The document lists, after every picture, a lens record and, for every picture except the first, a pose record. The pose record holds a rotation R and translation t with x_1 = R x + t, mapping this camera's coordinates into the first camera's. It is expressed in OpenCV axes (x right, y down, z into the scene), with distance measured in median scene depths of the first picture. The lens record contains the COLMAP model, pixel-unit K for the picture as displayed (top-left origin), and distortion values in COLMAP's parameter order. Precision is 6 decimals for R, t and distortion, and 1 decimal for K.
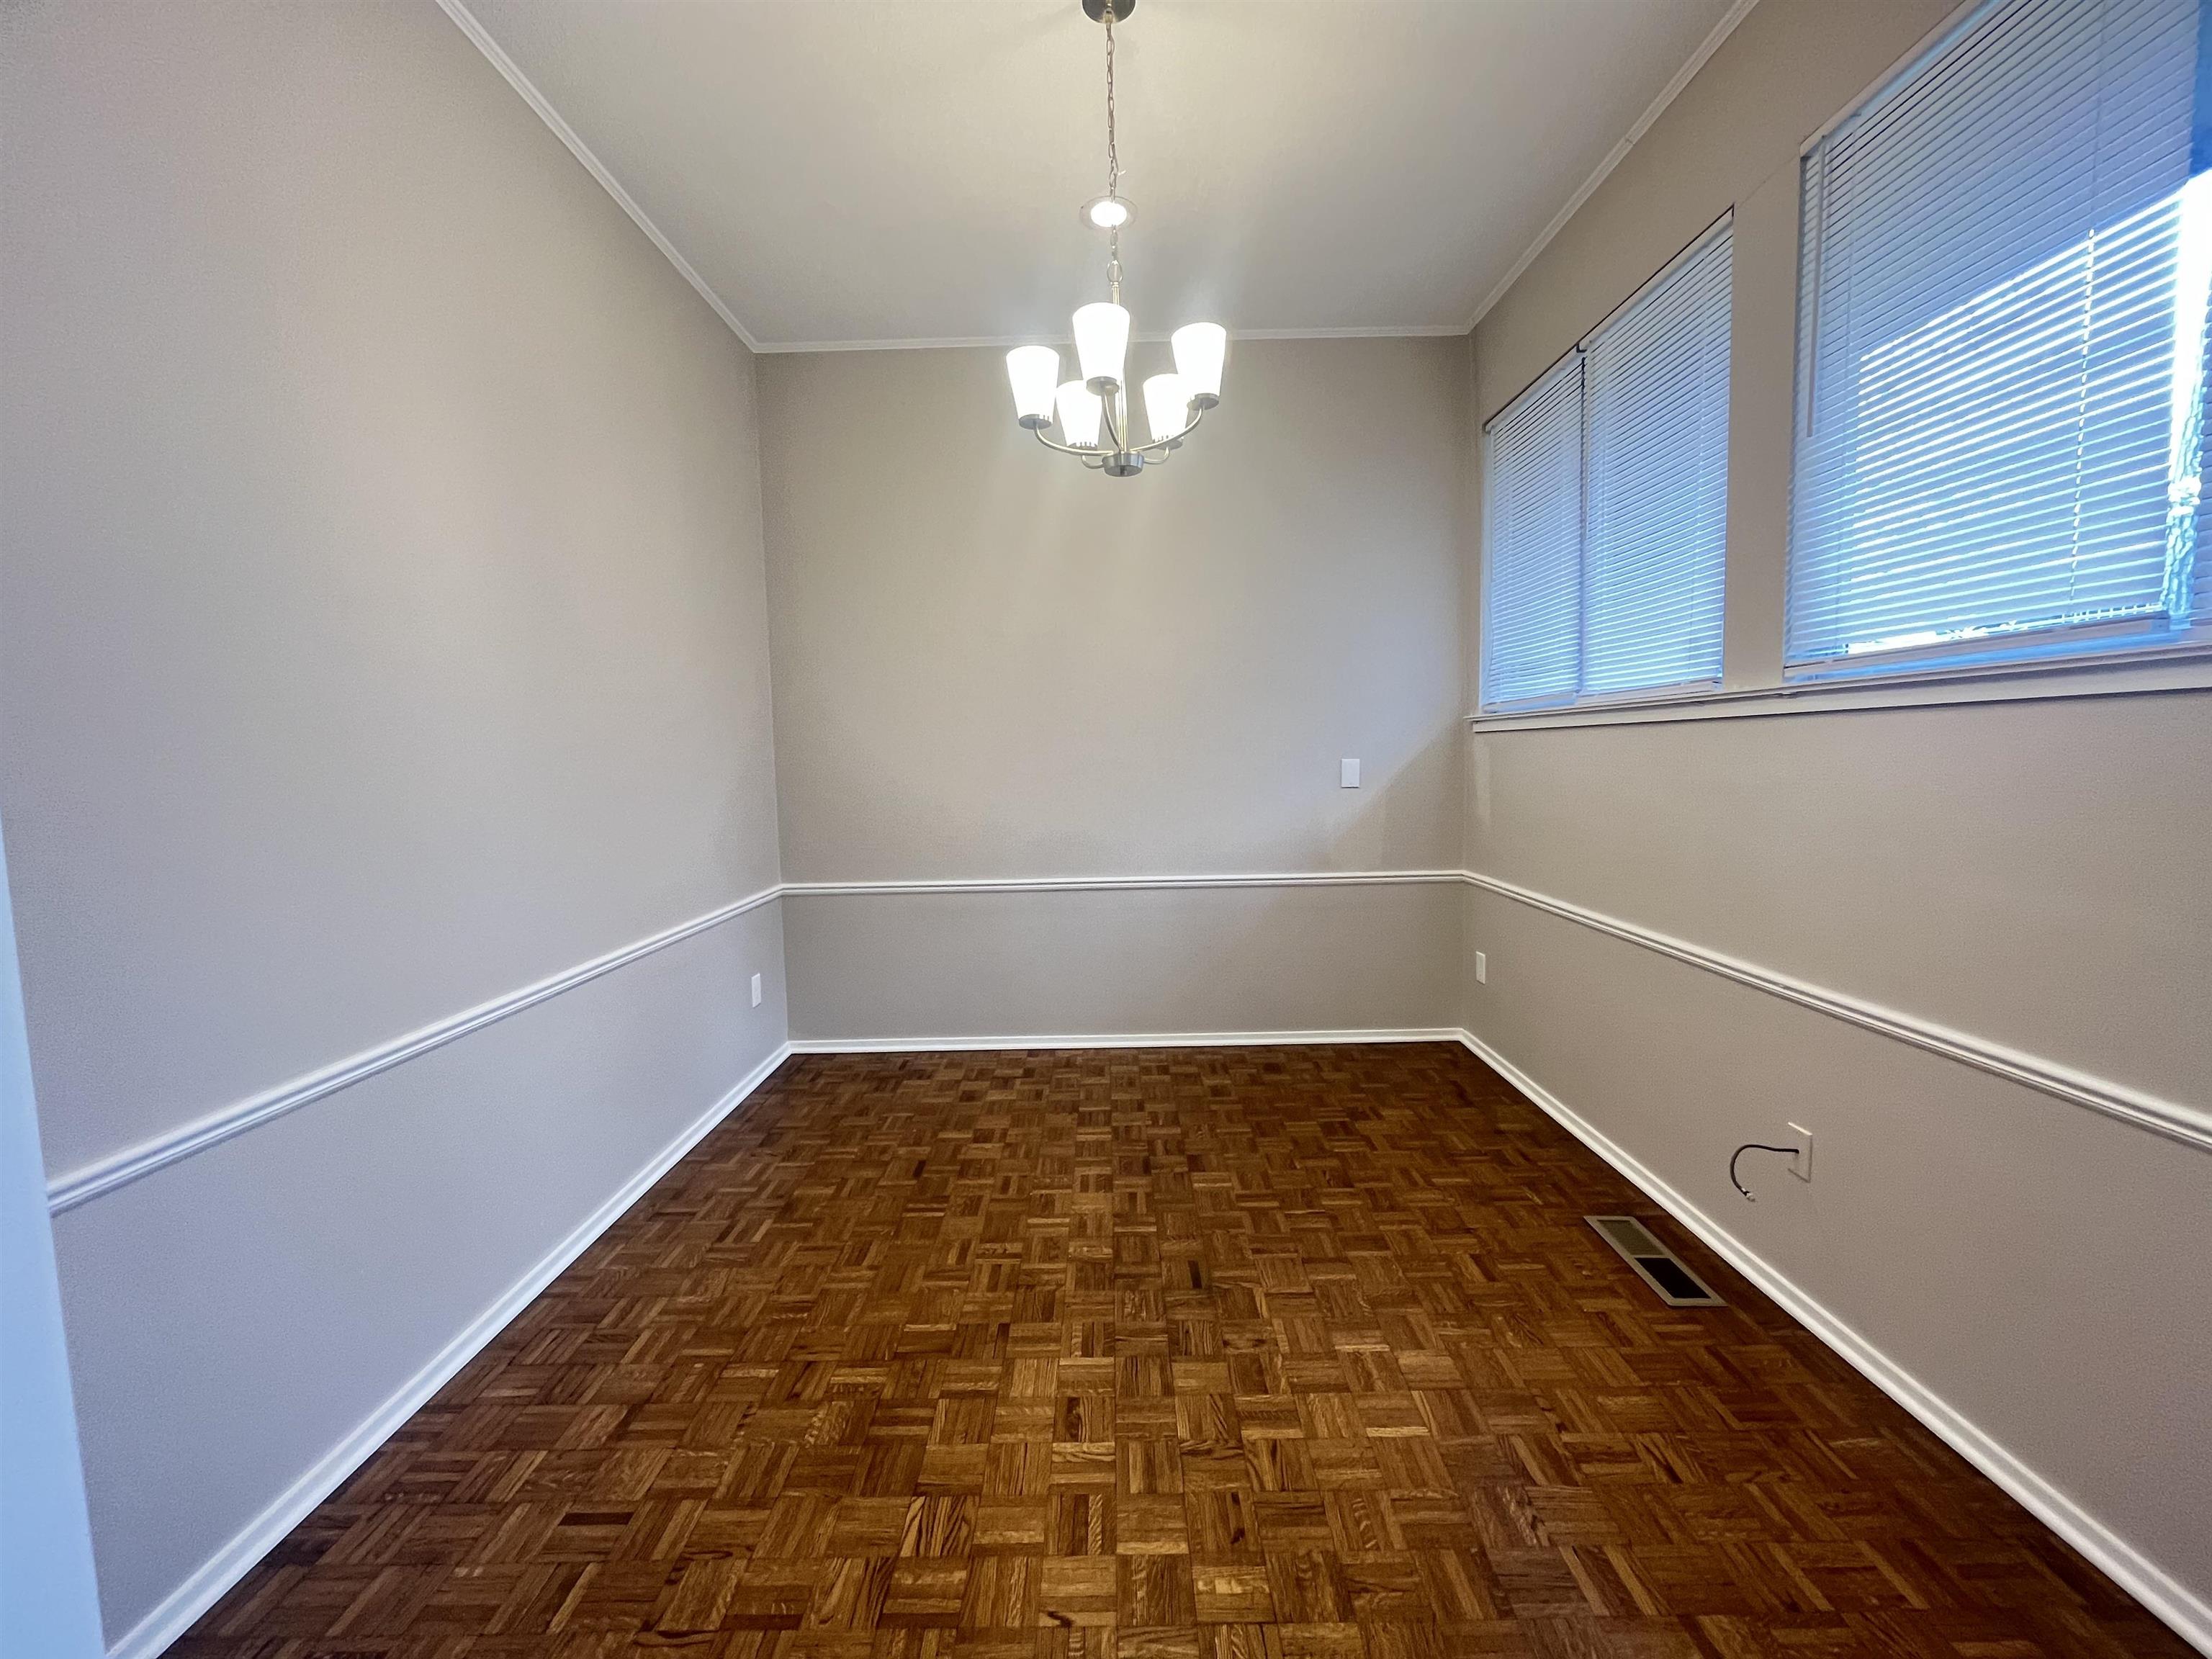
lens RADIAL K [[878.6, 0, 1112.2], [0, 878.6, 826.6], [0, 0, 1]] dist [0.000232, -0.000011]
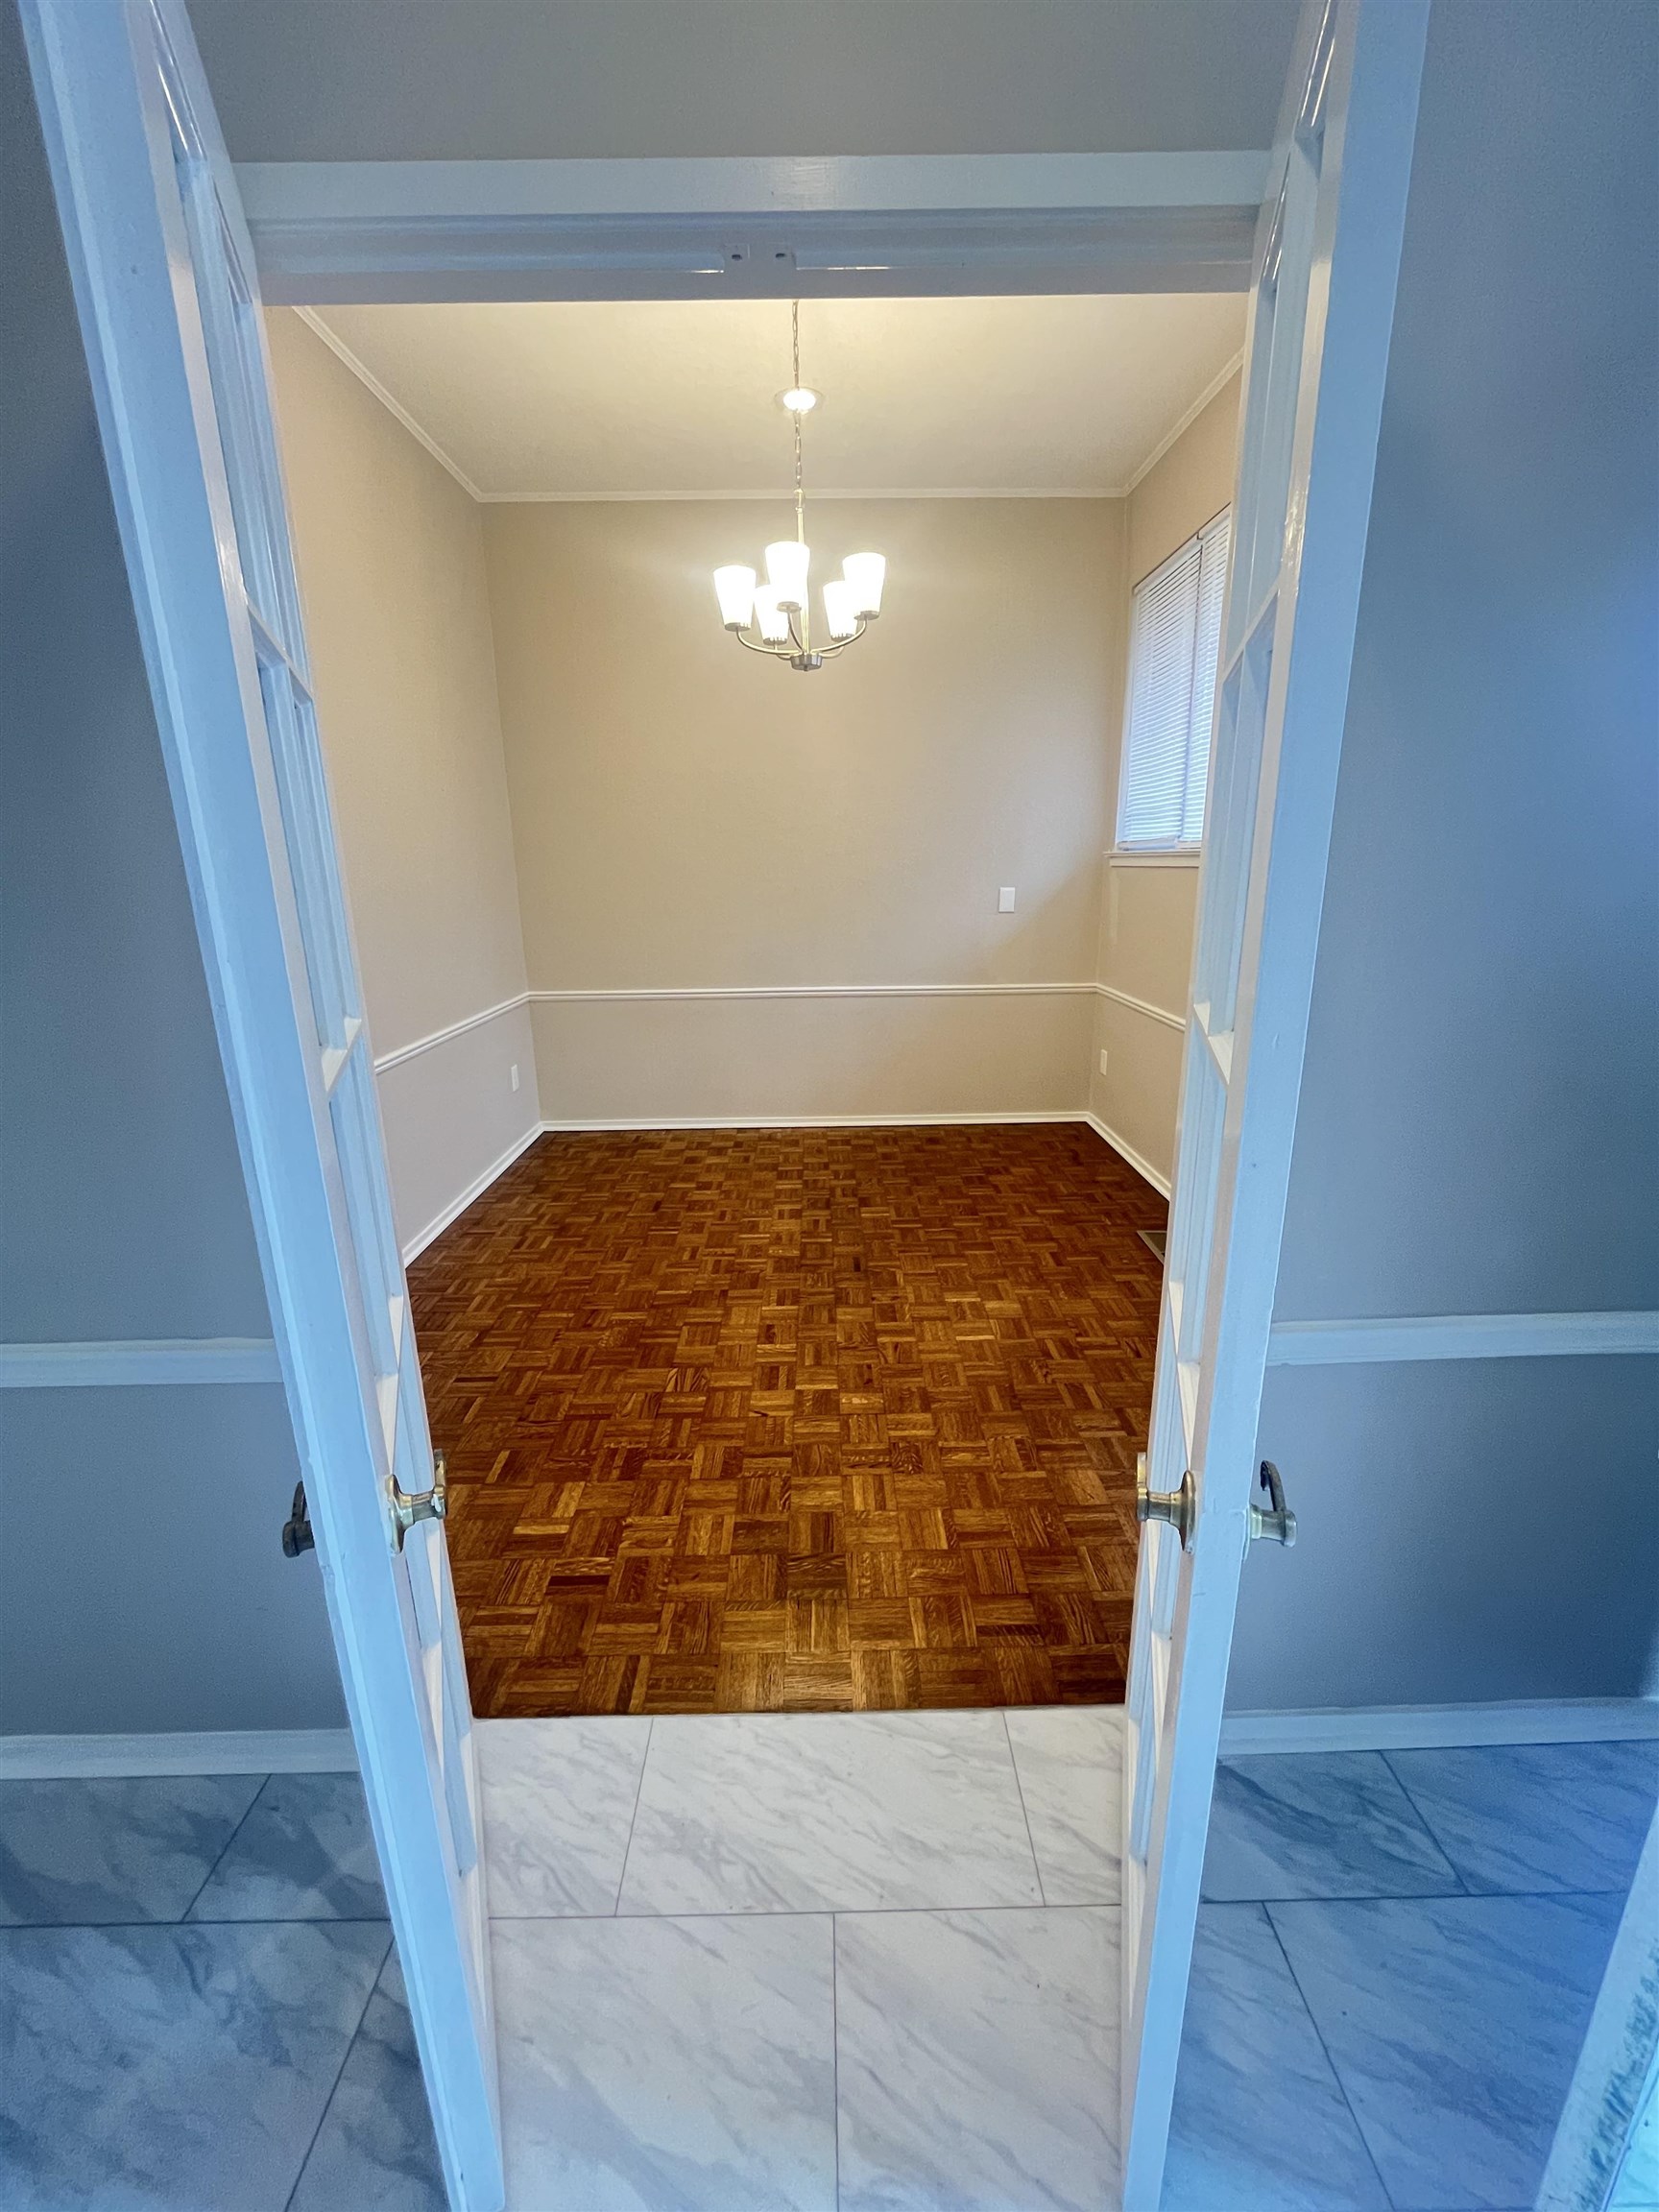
lens RADIAL K [[881.3, 0, 832.3], [0, 881.3, 1097.0], [0, 0, 1]] dist [-0.001559, -0.000087]
pose [[0.999883, 0.003385, 0.014914, 0.031147], [-0.005959, 0.984356, 0.176091, -0.011458], [-0.014085, -0.176159, 0.984261, -0.354260]]
